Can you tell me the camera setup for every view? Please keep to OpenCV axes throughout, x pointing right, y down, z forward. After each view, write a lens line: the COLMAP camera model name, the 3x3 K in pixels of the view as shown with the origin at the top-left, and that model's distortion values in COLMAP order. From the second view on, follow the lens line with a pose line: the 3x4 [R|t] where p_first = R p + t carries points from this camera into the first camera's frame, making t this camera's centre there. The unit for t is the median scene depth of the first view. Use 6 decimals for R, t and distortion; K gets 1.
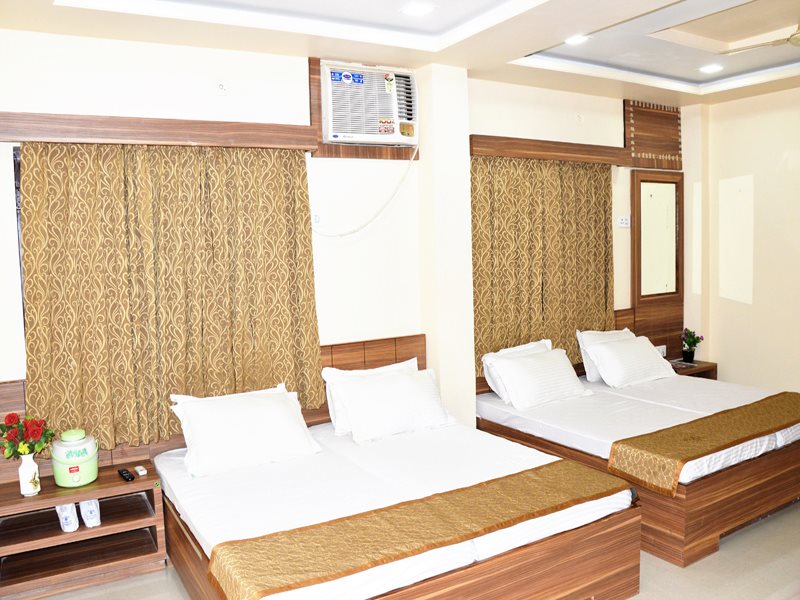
lens RADIAL K [[668.1, 0, 400.0], [0, 668.1, 300.0], [0, 0, 1]] dist [-0.122997, 0.003470]
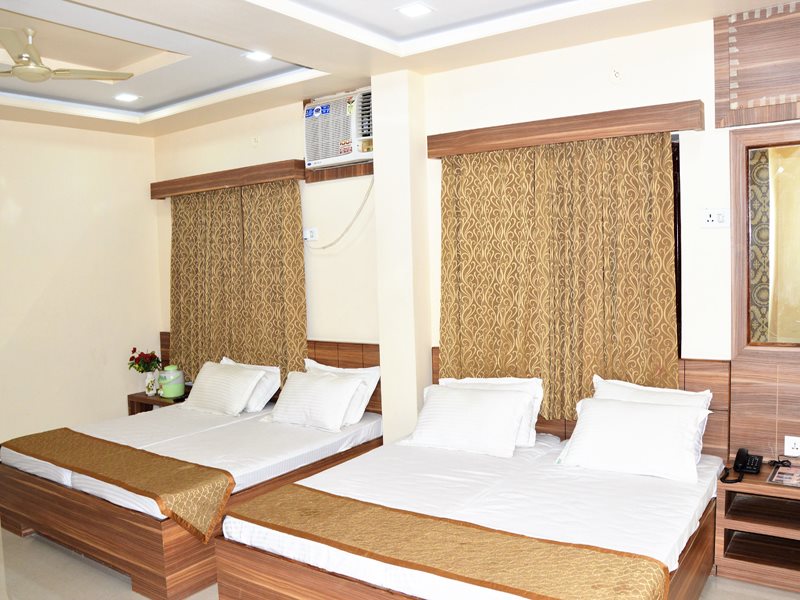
lens RADIAL K [[657.3, 0, 367.8], [0, 657.3, 285.0], [0, 0, 1]] dist [-0.139291, 0.097565]
pose [[0.415146, 0.059061, -0.907836, 0.952059], [-0.052236, 0.997792, 0.041026, -0.080826], [0.908254, 0.030390, 0.417314, 0.579363]]
